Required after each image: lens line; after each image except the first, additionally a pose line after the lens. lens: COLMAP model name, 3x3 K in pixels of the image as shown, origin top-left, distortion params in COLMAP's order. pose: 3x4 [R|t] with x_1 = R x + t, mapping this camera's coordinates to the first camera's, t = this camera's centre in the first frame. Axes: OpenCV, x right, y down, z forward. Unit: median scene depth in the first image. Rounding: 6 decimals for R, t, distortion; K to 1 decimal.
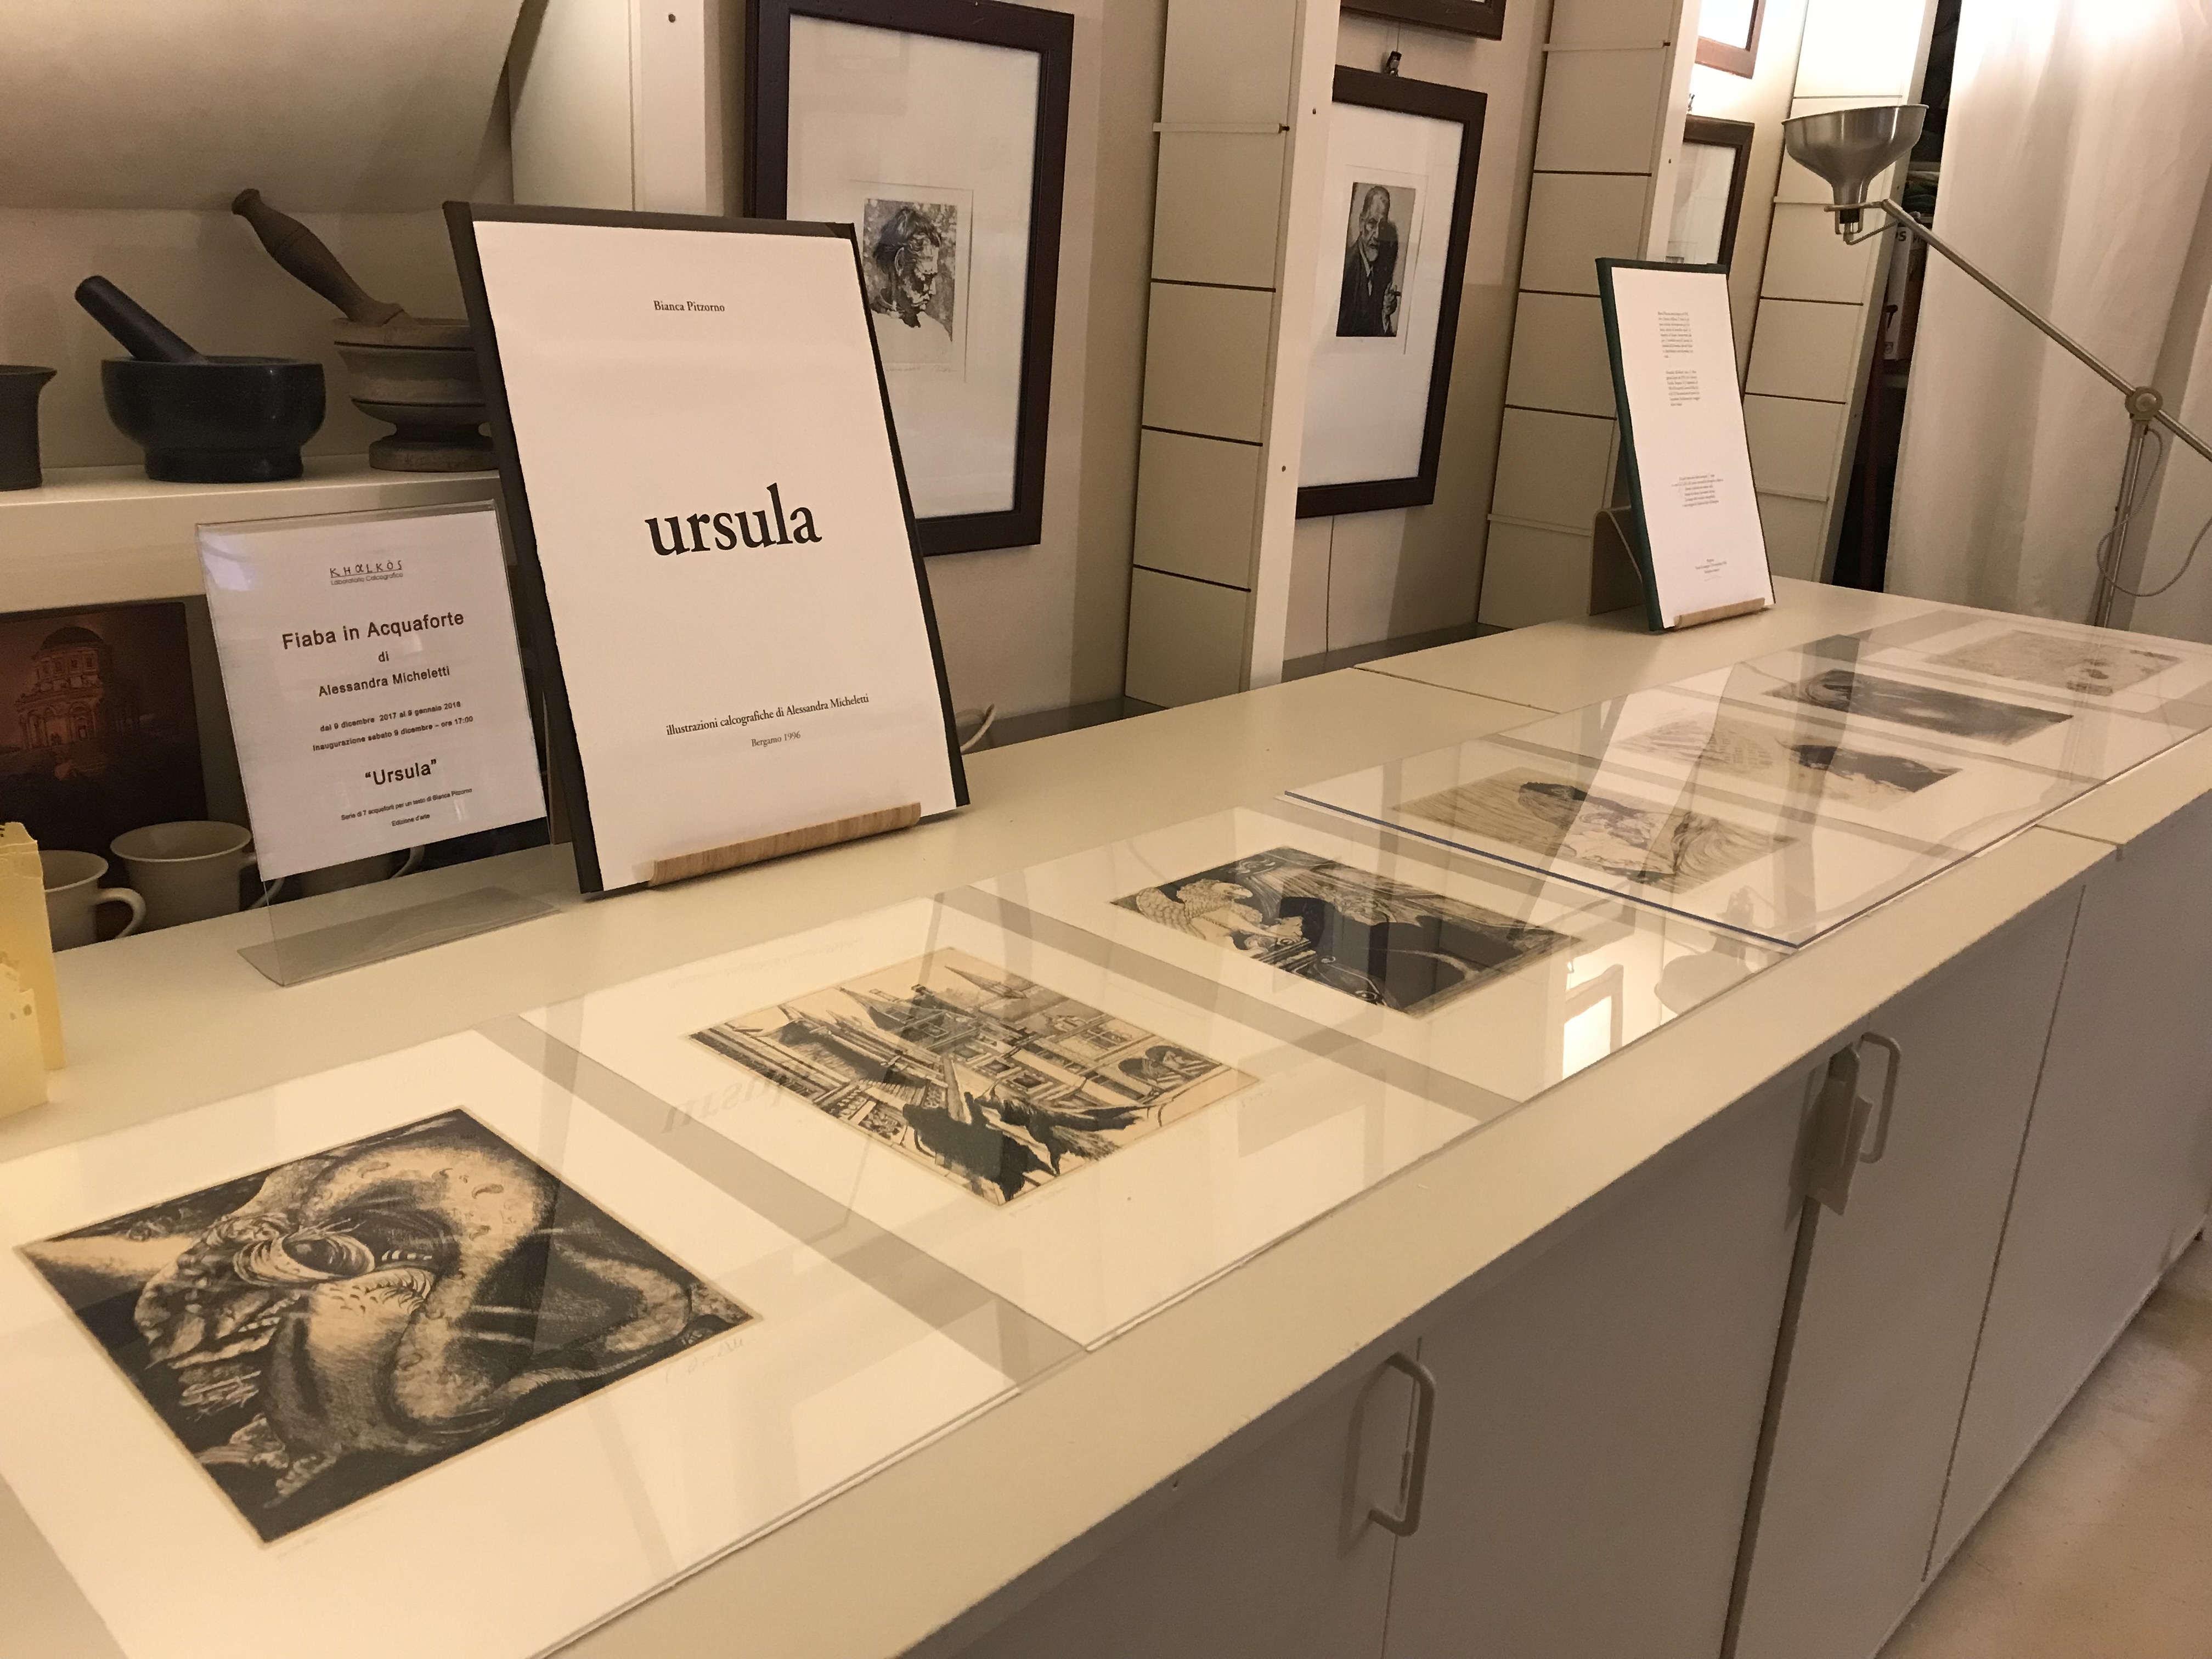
lens RADIAL K [[1812.2, 0, 1106.0], [0, 1812.2, 829.5], [0, 0, 1]] dist [0.017603, -0.009650]
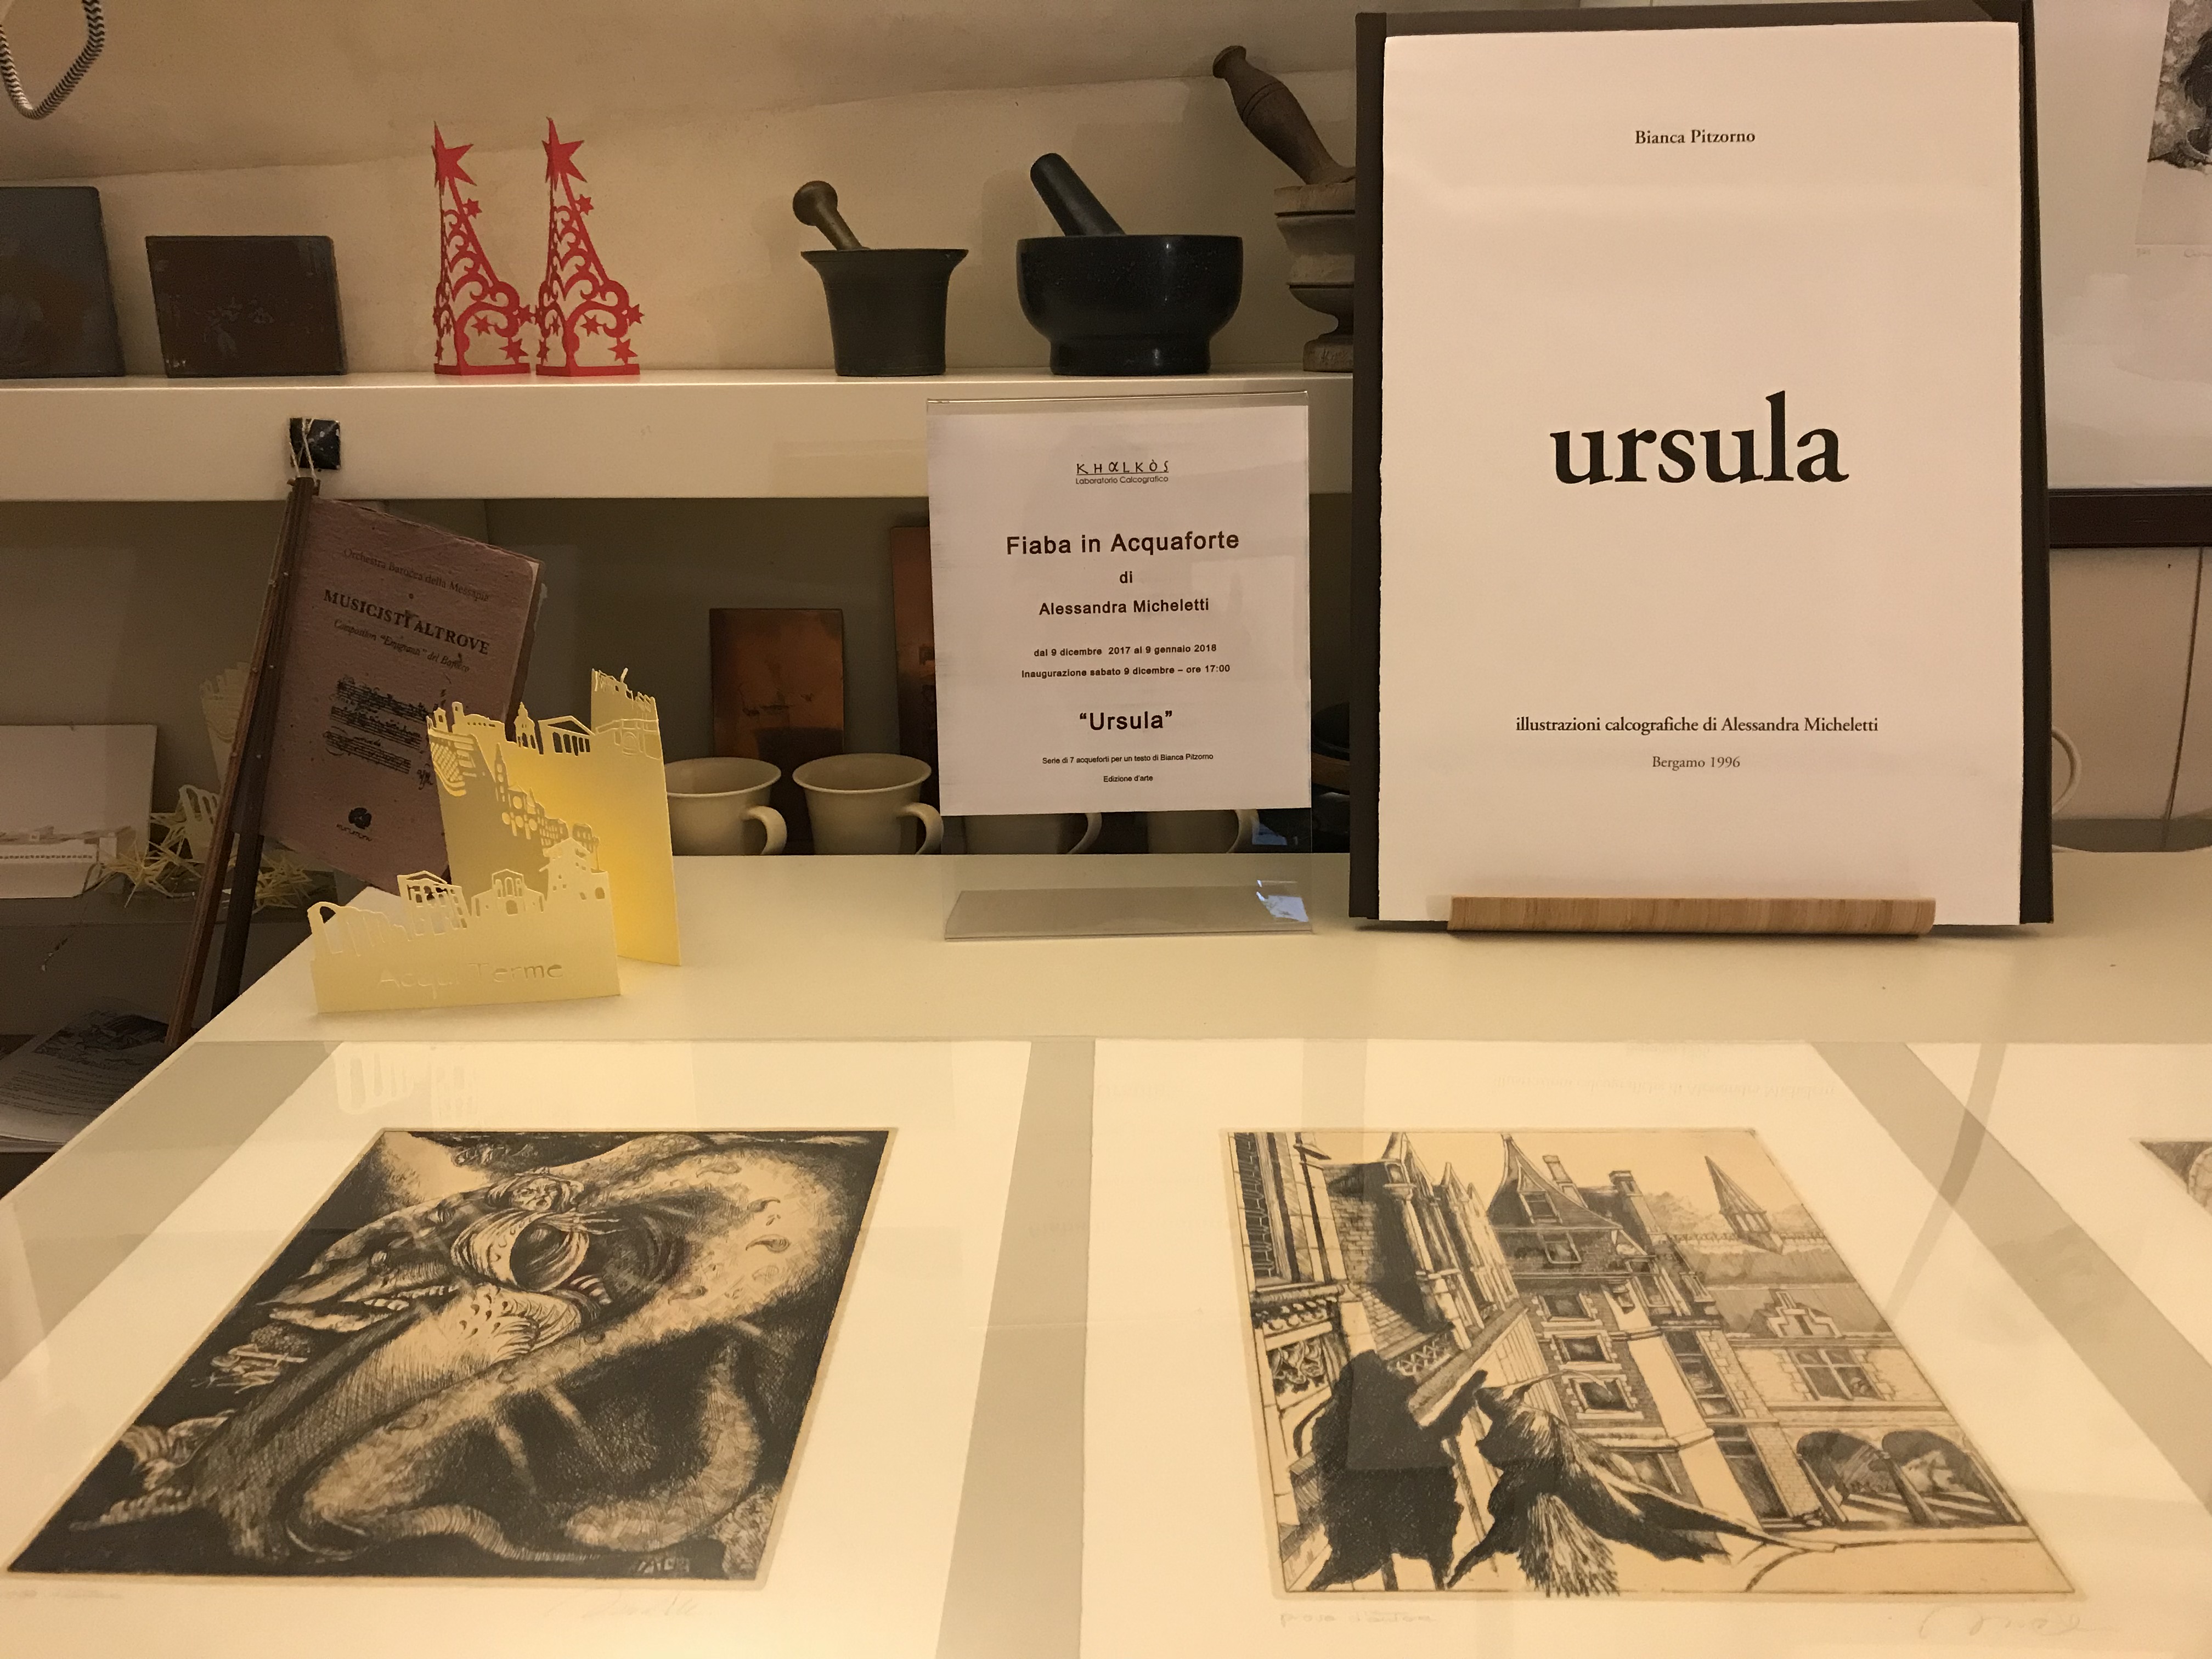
lens RADIAL K [[1812.2, 0, 1106.0], [0, 1812.2, 829.5], [0, 0, 1]] dist [0.017603, -0.009650]
pose [[0.650075, 0.176991, -0.738970, 0.226870], [-0.181898, 0.980467, 0.074816, -0.043965], [0.737777, 0.085781, 0.669572, 0.465237]]
